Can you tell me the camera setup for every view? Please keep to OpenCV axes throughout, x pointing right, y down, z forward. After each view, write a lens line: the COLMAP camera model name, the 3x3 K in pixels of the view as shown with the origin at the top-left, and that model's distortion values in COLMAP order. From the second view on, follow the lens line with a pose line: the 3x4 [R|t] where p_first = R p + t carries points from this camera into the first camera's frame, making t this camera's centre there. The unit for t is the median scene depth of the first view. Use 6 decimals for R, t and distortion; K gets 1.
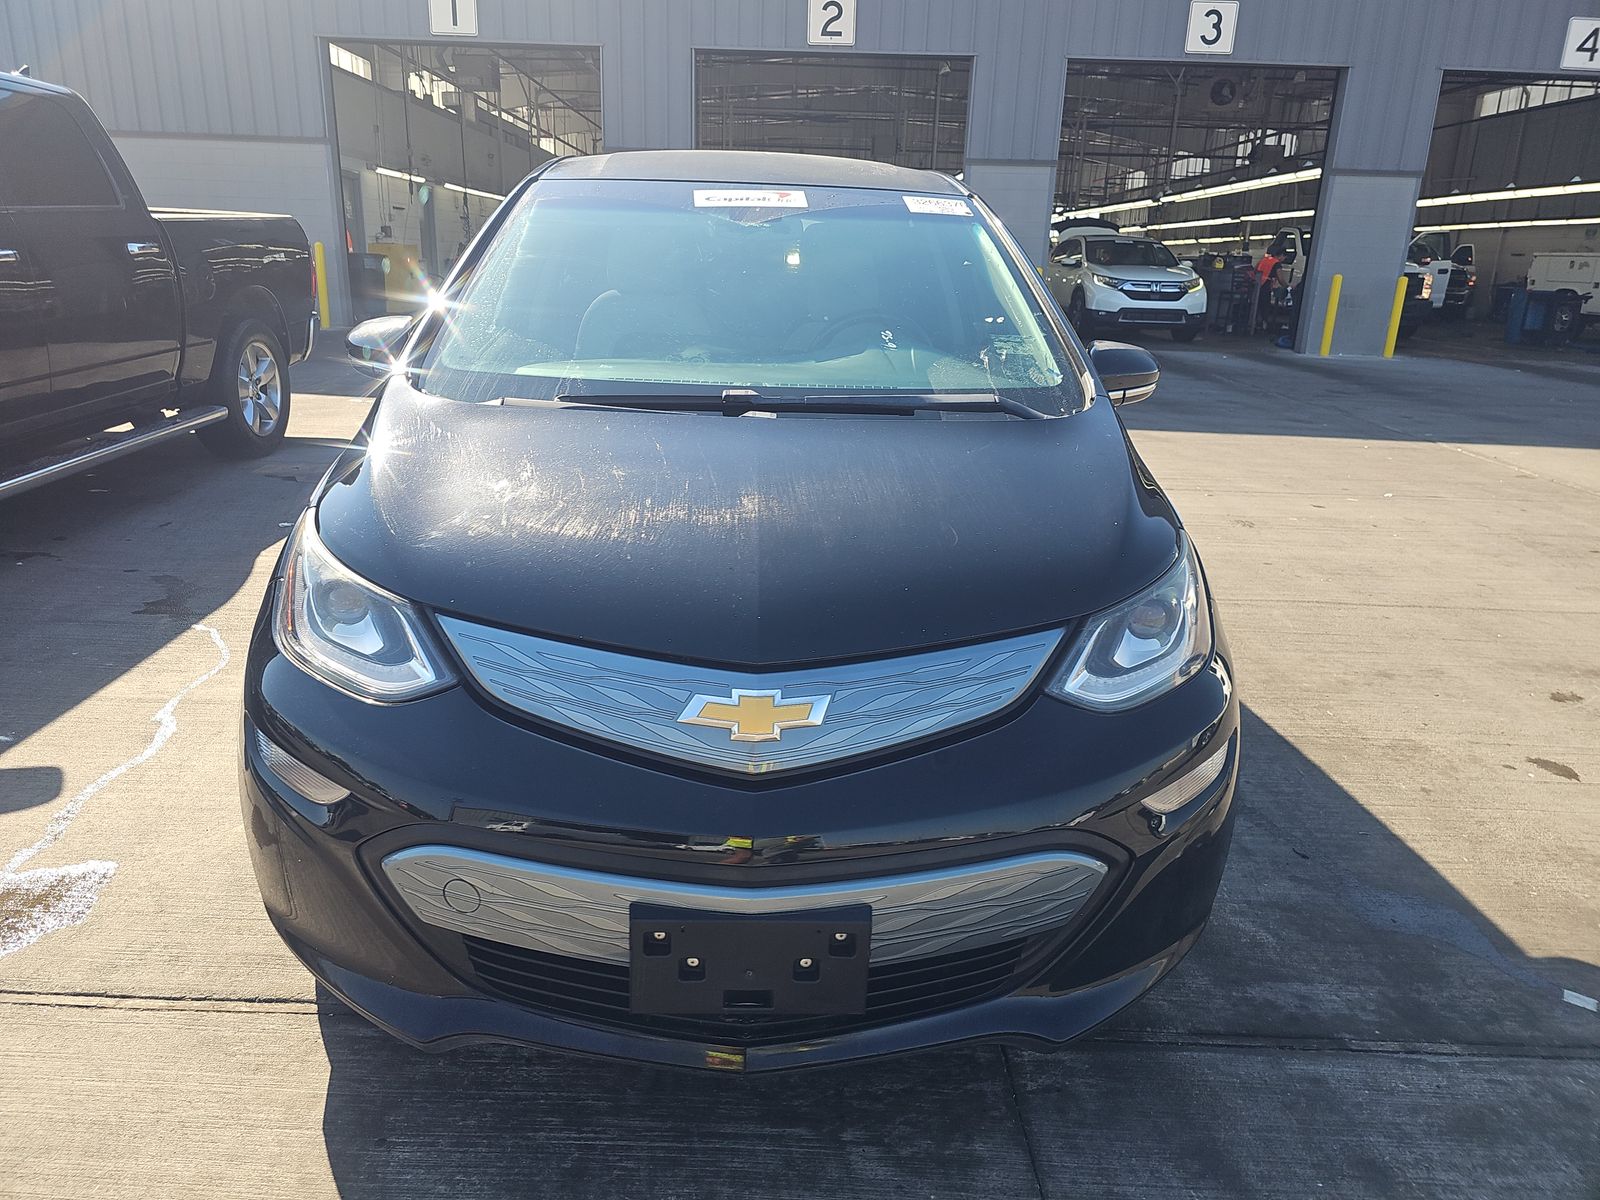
lens RADIAL K [[1087.6, 0, 758.4], [0, 1087.6, 574.7], [0, 0, 1]] dist [0.035178, -0.037384]
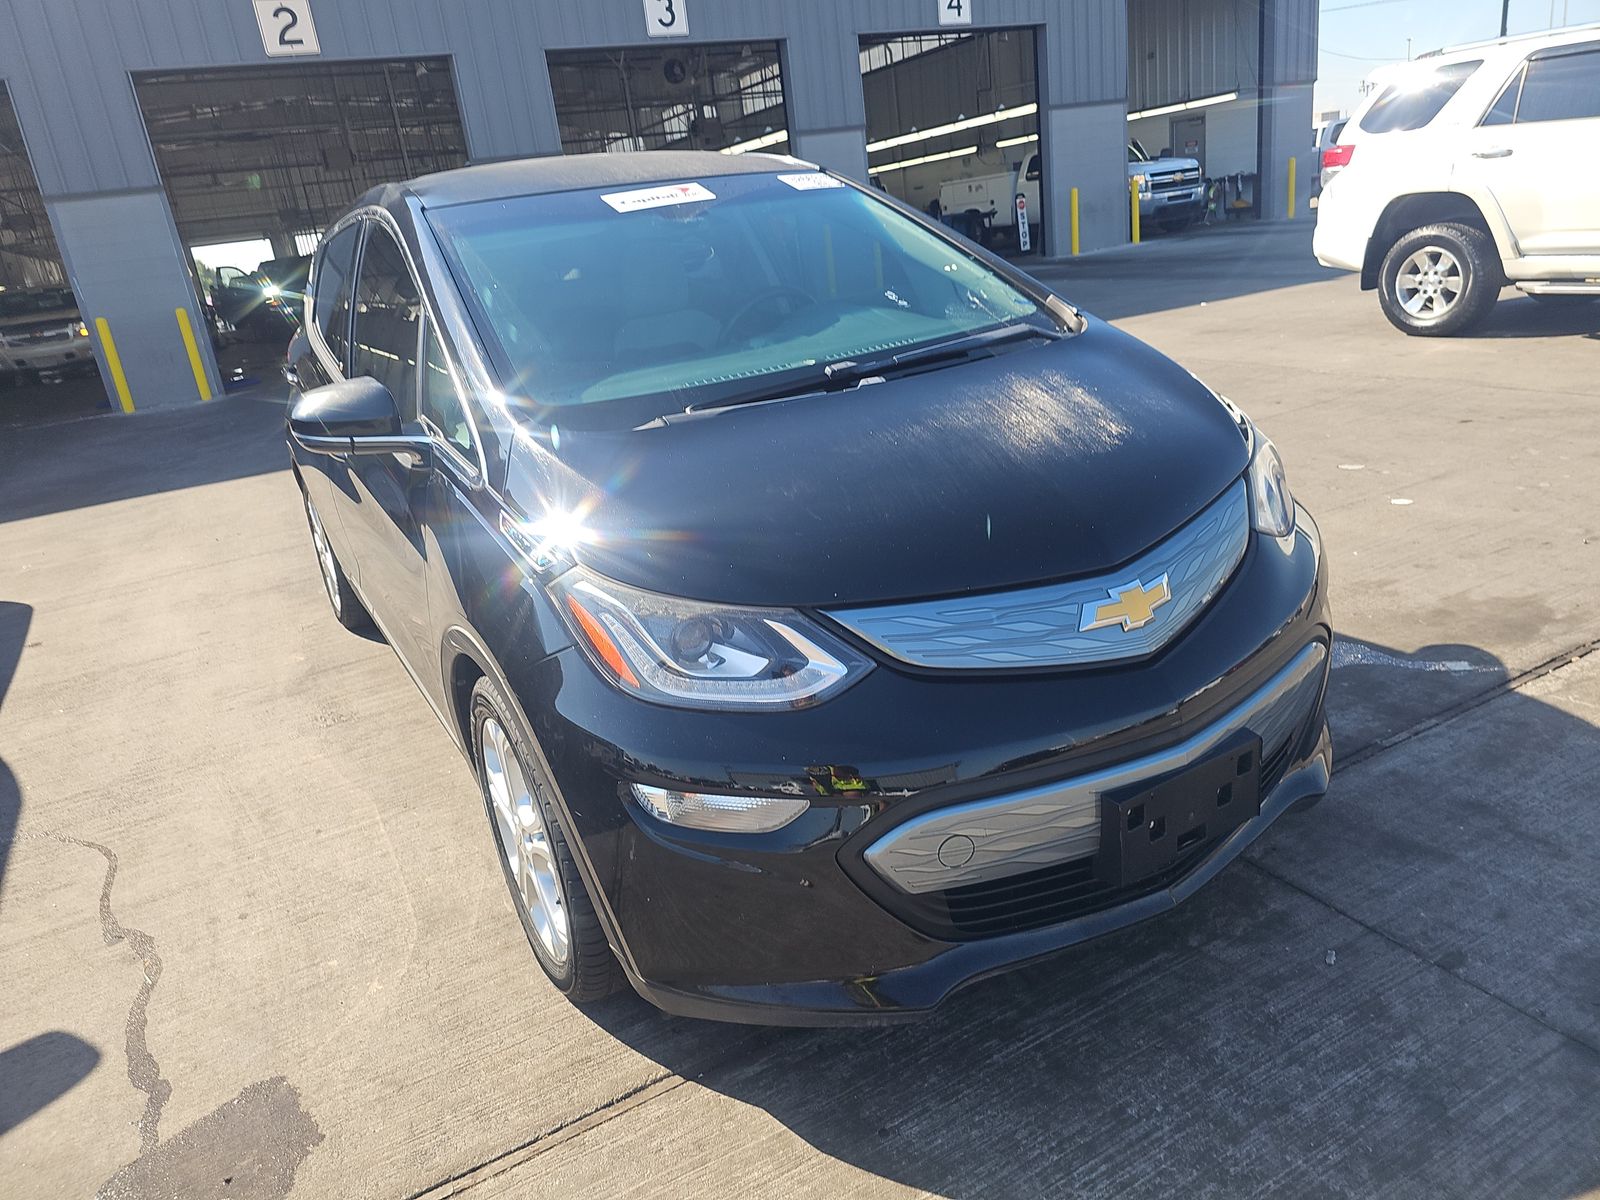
lens RADIAL K [[1090.3, 0, 796.9], [0, 1090.3, 583.0], [0, 0, 1]] dist [0.041390, -0.048114]
pose [[0.865182, -0.280336, 0.415779, -0.488809], [0.276433, 0.958409, 0.070978, -0.045767], [-0.418384, 0.053526, 0.906692, 0.058773]]
